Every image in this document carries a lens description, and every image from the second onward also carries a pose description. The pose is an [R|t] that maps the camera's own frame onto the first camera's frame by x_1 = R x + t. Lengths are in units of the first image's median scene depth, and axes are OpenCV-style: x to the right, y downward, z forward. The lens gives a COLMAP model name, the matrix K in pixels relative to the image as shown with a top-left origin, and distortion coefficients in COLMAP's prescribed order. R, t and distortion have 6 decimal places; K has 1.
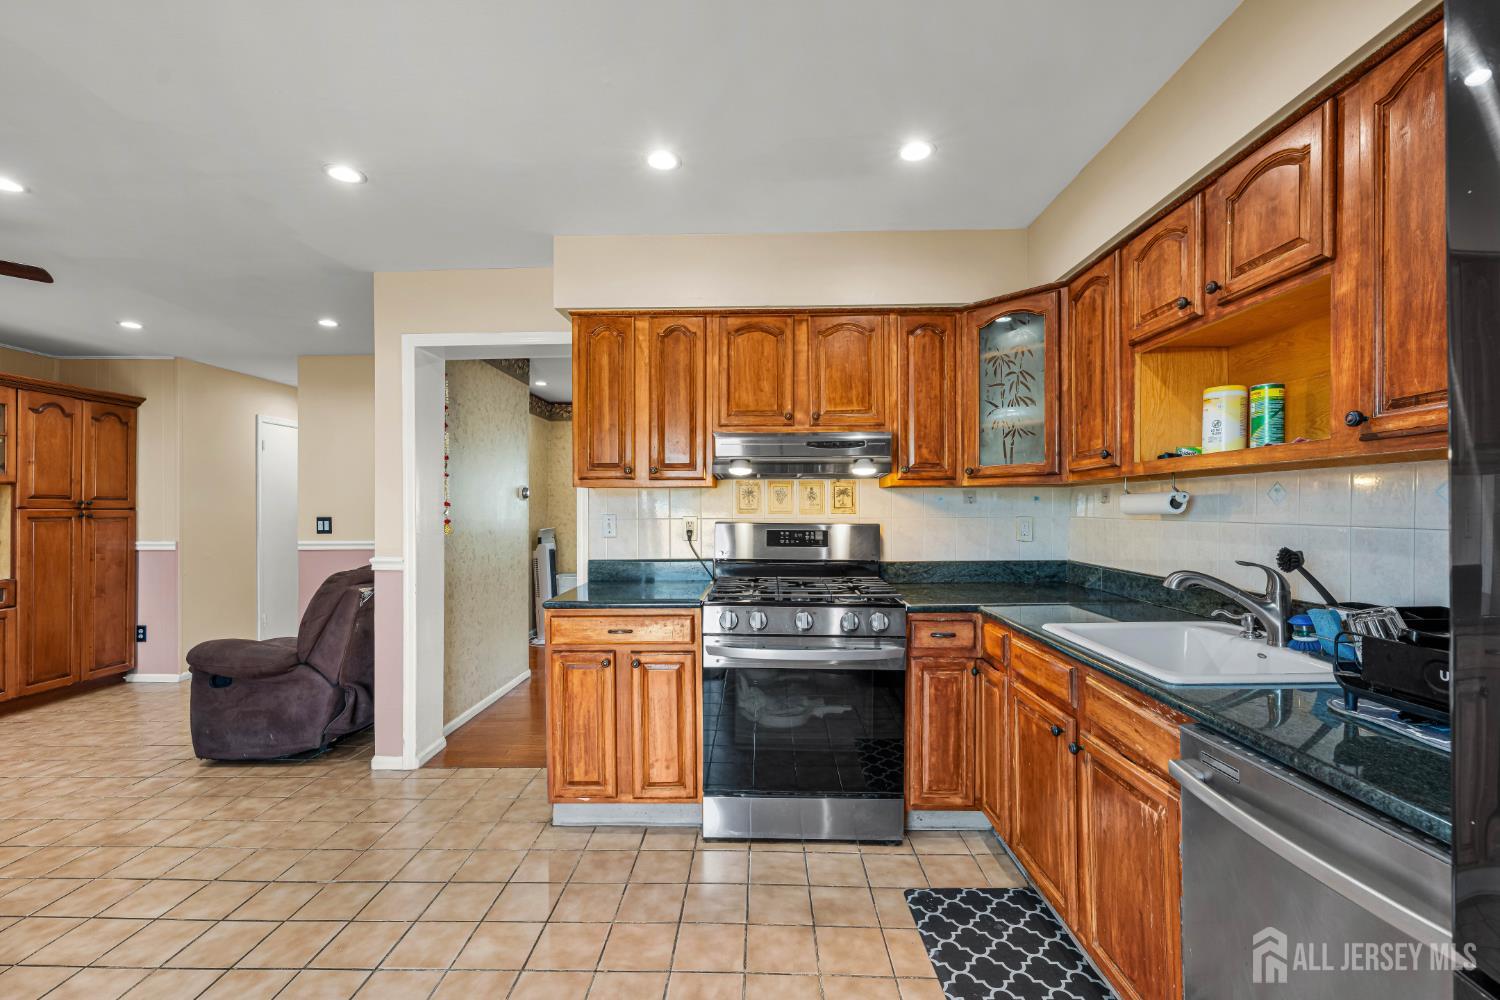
lens RADIAL K [[637.3, 0, 745.9], [0, 637.3, 509.0], [0, 0, 1]] dist [0.000972, 0.000066]
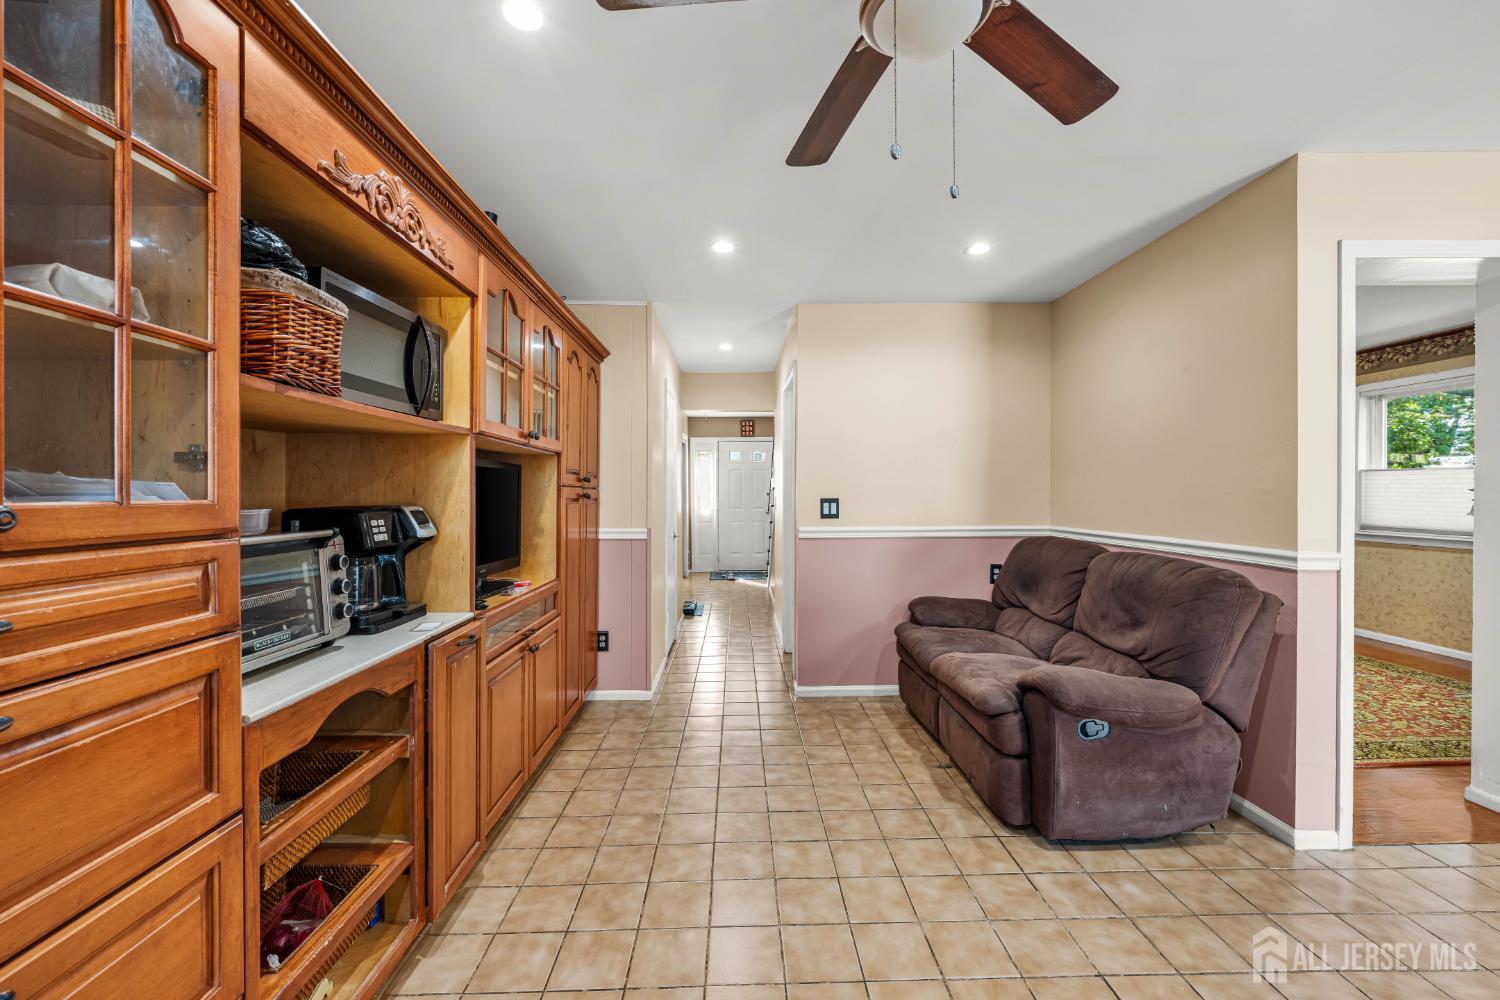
lens RADIAL K [[594.3, 0, 748.8], [0, 594.3, 491.6], [0, 0, 1]] dist [-0.000598, 0.000324]
pose [[0.999081, 0.000963, 0.042861, -1.551678], [-0.000878, 0.999998, -0.002014, 0.011235], [-0.042863, 0.001975, 0.999079, 0.457098]]
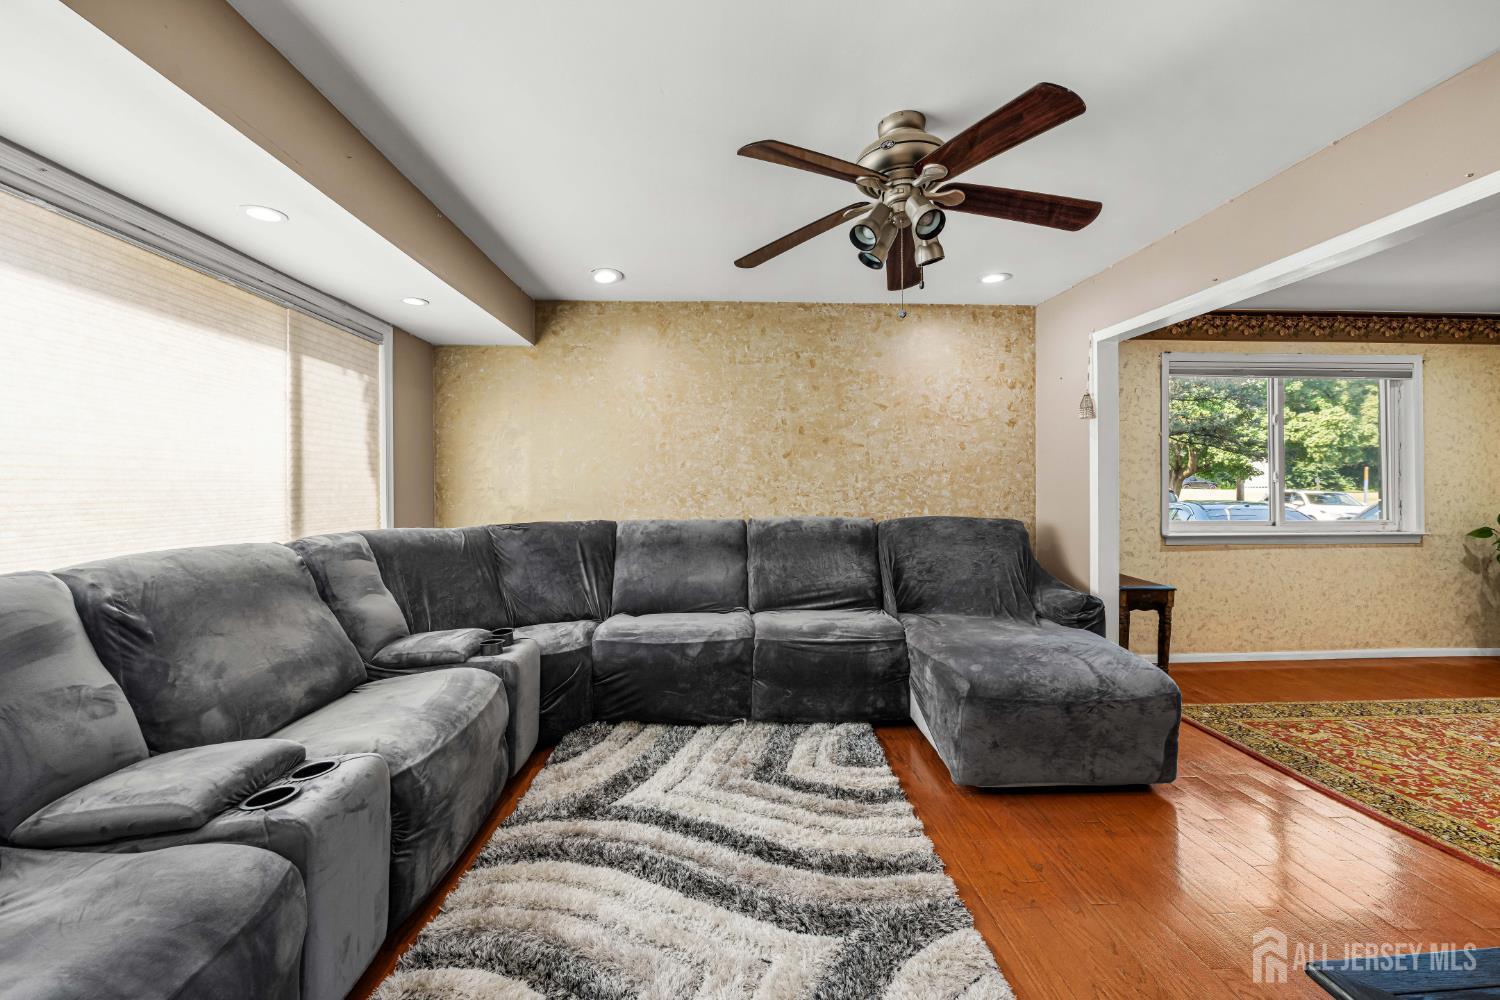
lens RADIAL K [[594.3, 0, 748.8], [0, 594.3, 491.6], [0, 0, 1]] dist [-0.000598, 0.000324]
pose [[-0.074324, 0.000360, 0.997234, -0.922403], [0.006991, 0.999976, 0.000160, 0.015852], [-0.997210, 0.006984, -0.074325, 3.751782]]
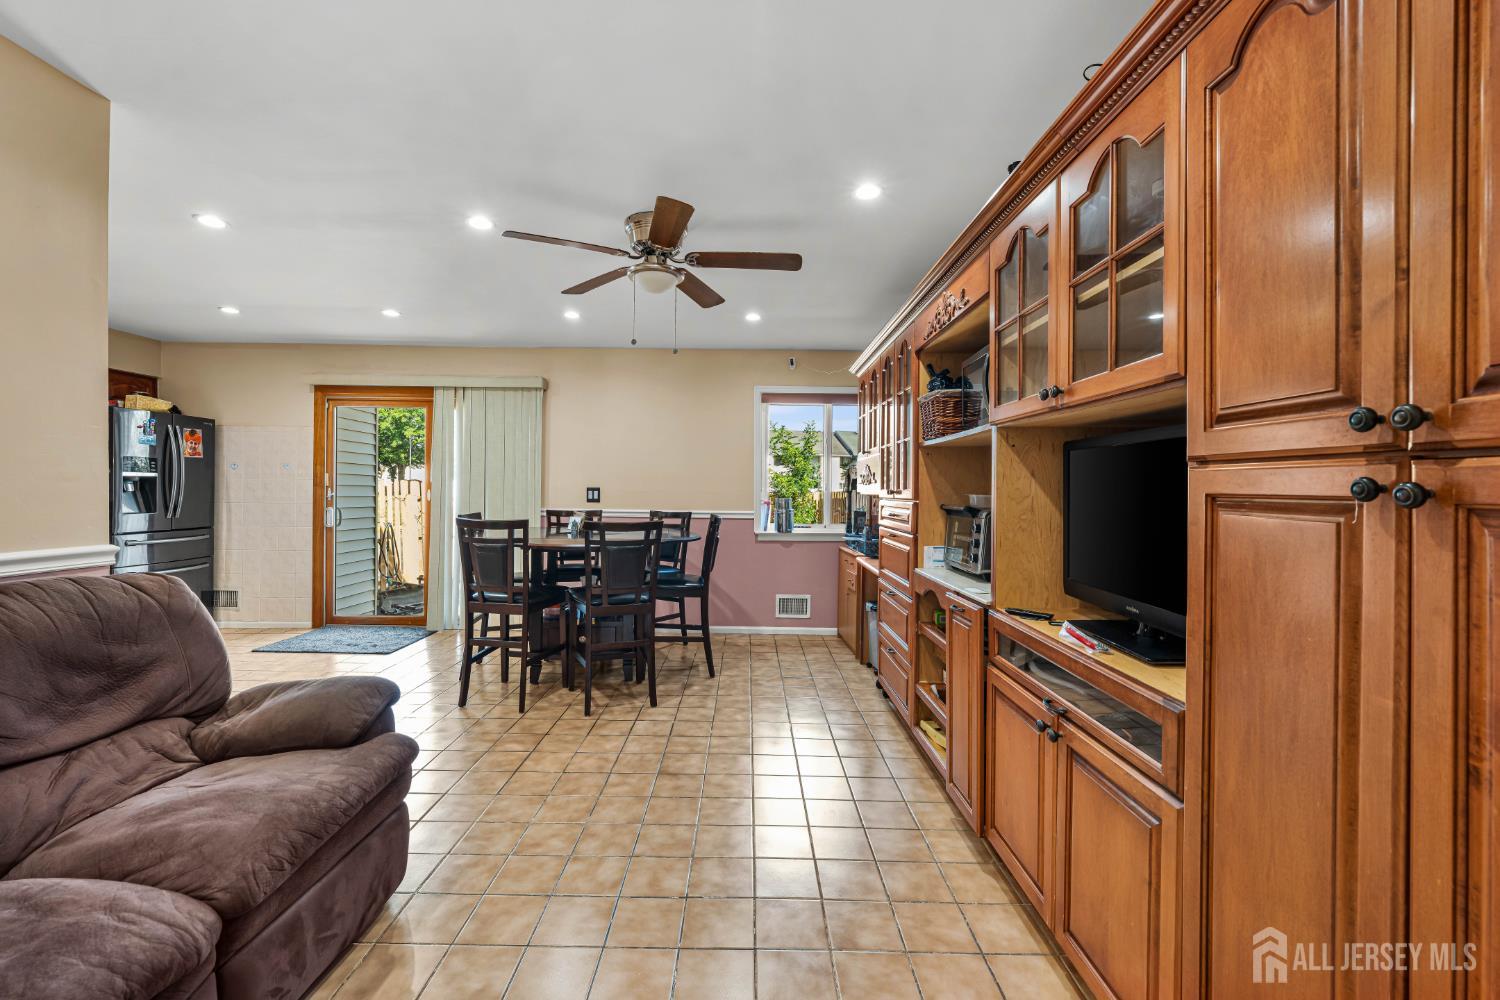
lens RADIAL K [[634.1, 0, 746.1], [0, 634.1, 487.9], [0, 0, 1]] dist [-0.000732, -0.000274]
pose [[-0.999664, -0.006964, -0.024976, -1.530863], [-0.006972, 0.999976, 0.000253, 0.017184], [0.024973, 0.000427, -0.999688, 2.123085]]
